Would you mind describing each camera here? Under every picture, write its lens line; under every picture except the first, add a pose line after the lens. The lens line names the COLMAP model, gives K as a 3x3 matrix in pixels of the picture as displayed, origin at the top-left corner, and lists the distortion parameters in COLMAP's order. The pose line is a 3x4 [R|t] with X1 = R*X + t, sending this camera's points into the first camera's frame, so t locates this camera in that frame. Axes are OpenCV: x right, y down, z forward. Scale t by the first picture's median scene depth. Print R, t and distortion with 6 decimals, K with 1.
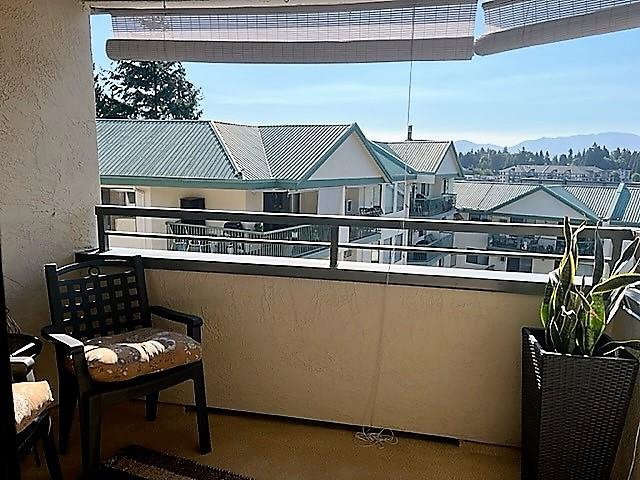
lens RADIAL K [[489.9, 0, 321.4], [0, 489.9, 242.7], [0, 0, 1]] dist [0.050855, -0.026404]
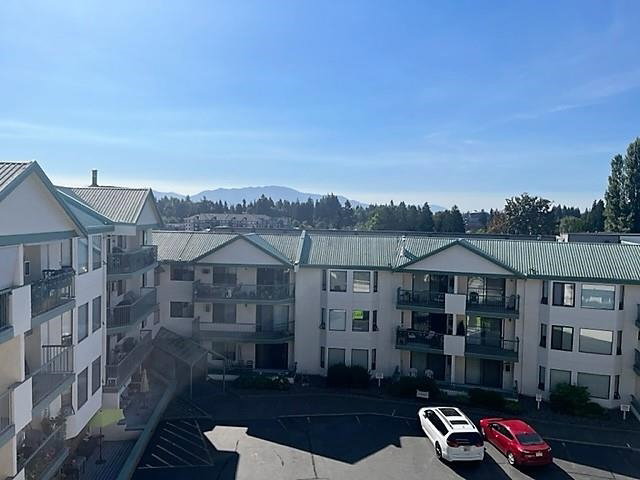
lens RADIAL K [[489.9, 0, 333.3], [0, 489.9, 241.1], [0, 0, 1]] dist [0.050855, -0.026404]
pose [[0.802002, -0.035763, 0.596250, -0.029565], [0.094652, 0.993203, -0.067741, -0.029233], [-0.589774, 0.110765, 0.799936, 0.138123]]
